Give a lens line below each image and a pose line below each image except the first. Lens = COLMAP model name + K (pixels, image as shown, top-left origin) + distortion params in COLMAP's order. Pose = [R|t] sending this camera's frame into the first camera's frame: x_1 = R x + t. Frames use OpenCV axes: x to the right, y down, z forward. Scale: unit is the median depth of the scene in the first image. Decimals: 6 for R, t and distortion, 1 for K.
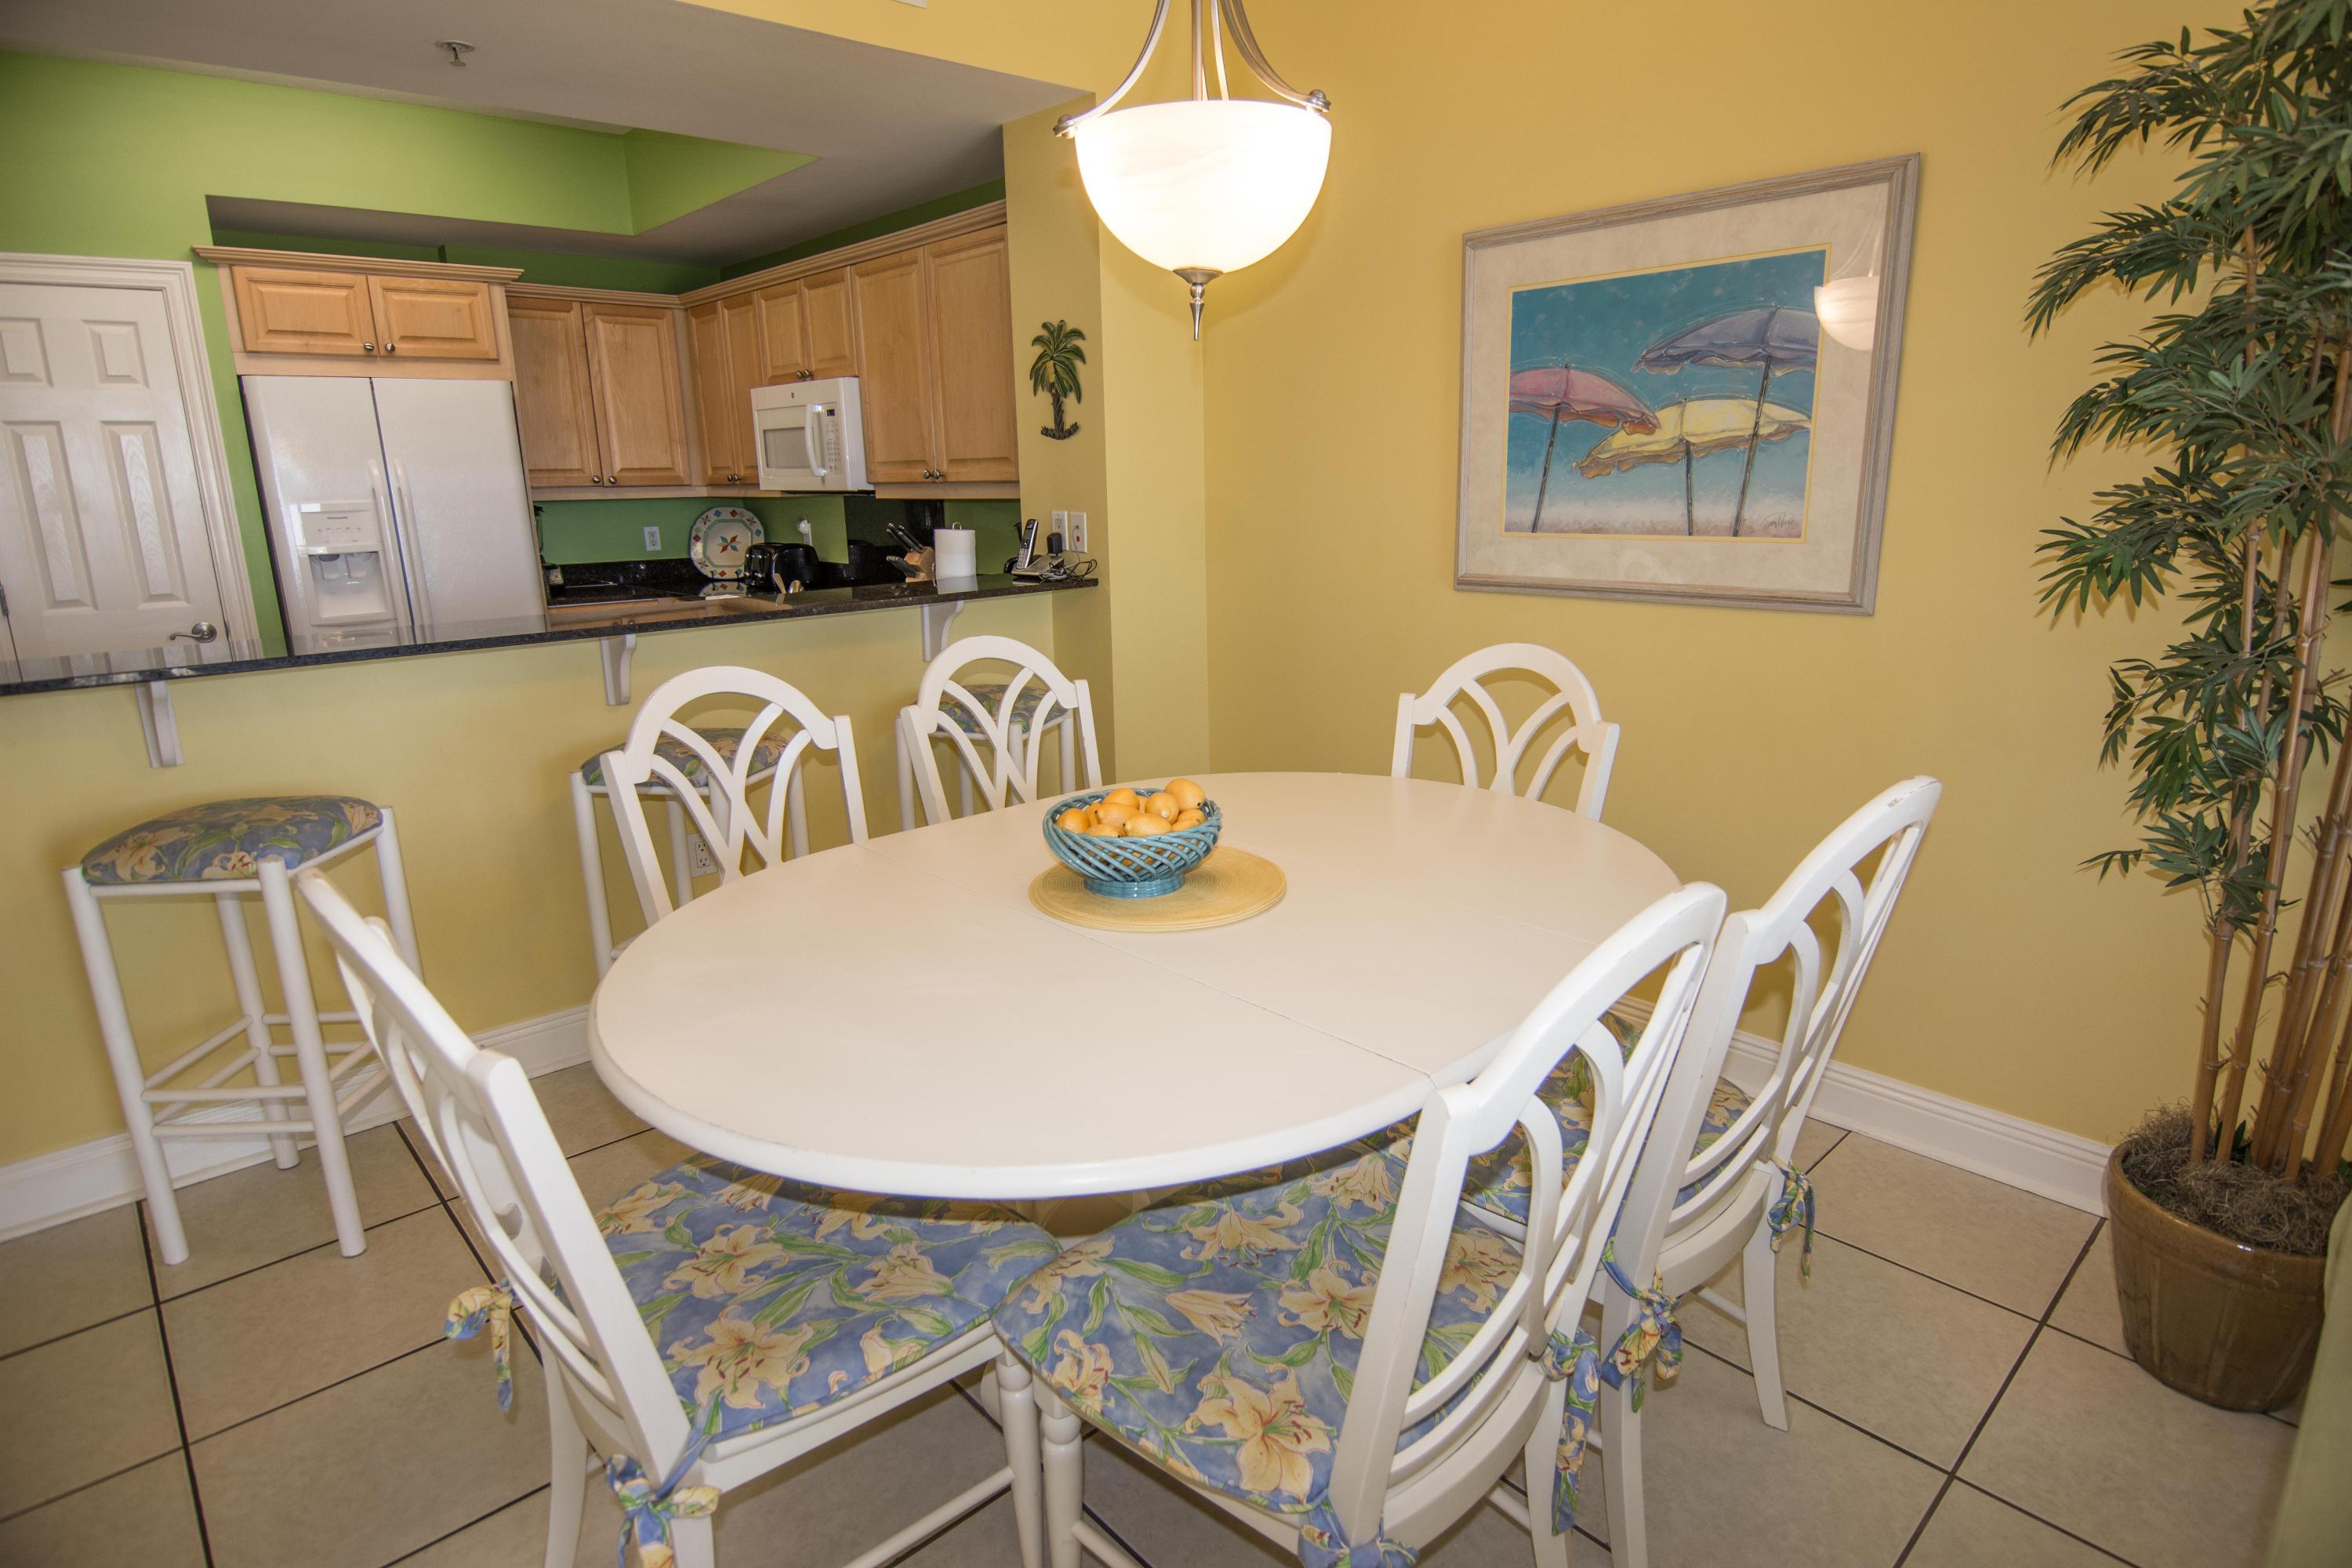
lens RADIAL K [[1227.7, 0, 1176.0], [0, 1227.7, 784.0], [0, 0, 1]] dist [0.006362, -0.021023]
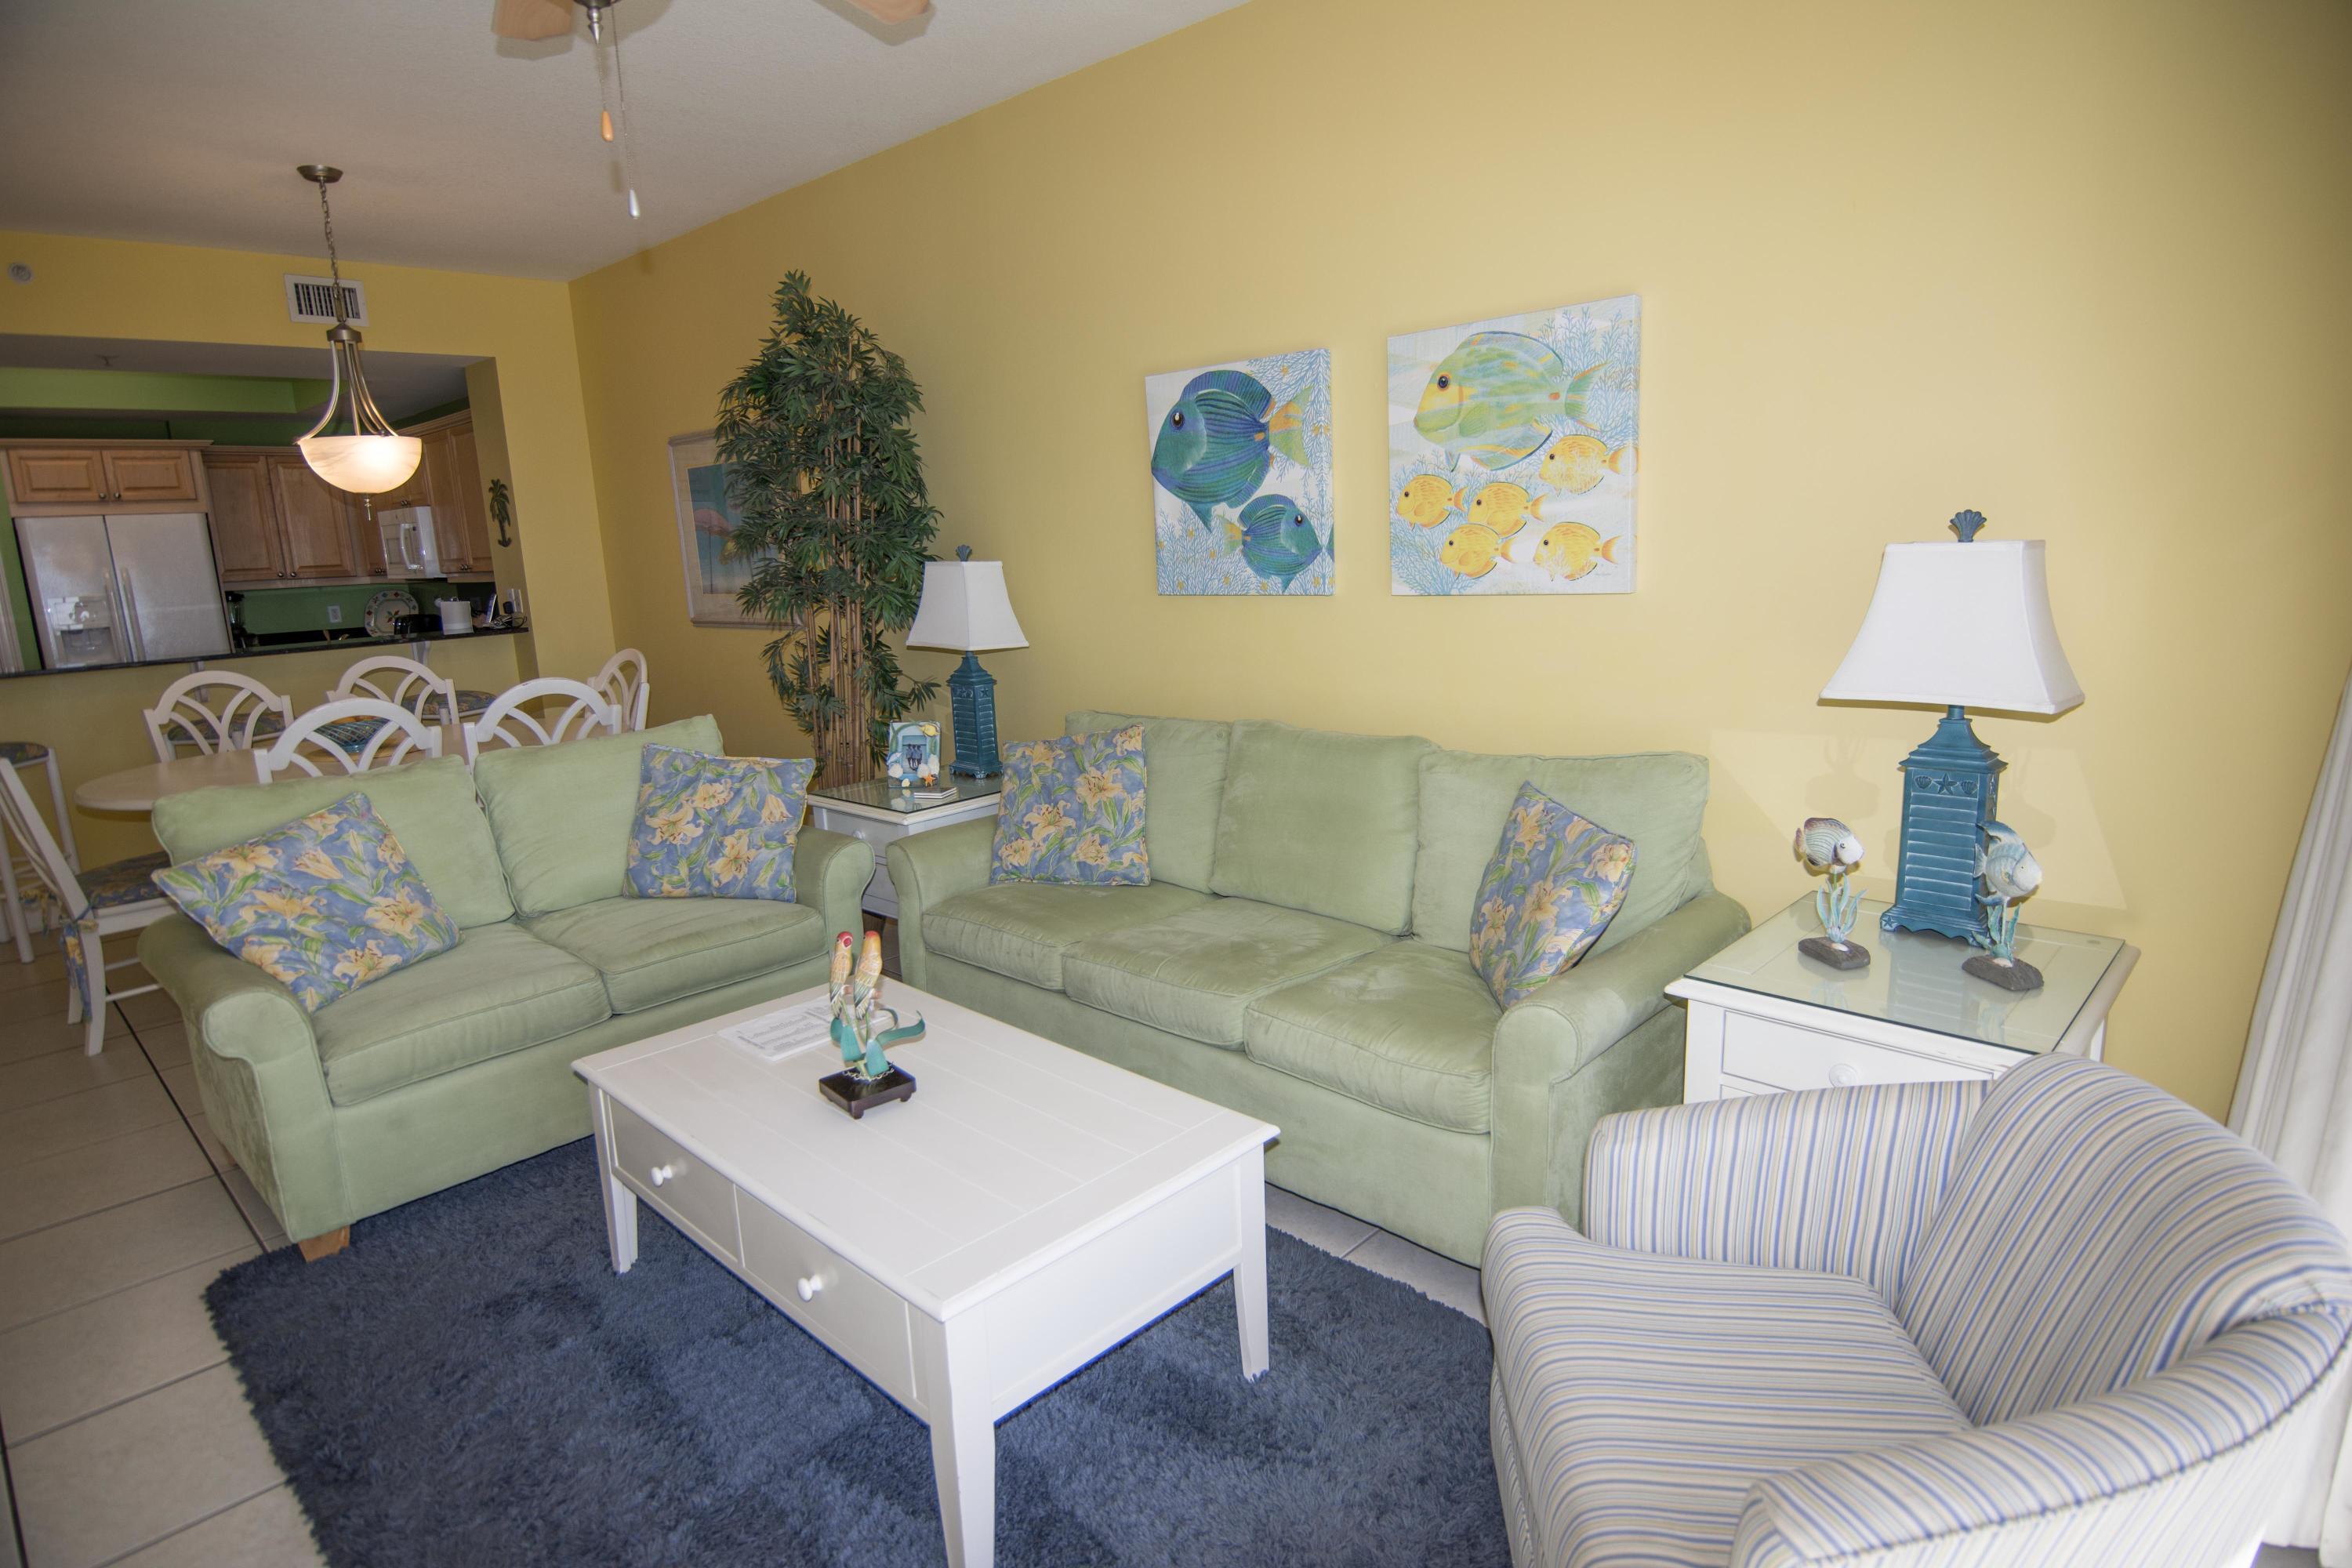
lens RADIAL K [[1227.7, 0, 1176.0], [0, 1227.7, 784.0], [0, 0, 1]] dist [0.006362, -0.021023]
pose [[0.997170, -0.036058, 0.065970, 0.560093], [0.039520, 0.997868, -0.051946, 0.135552], [-0.063956, 0.054406, 0.996469, -0.579416]]
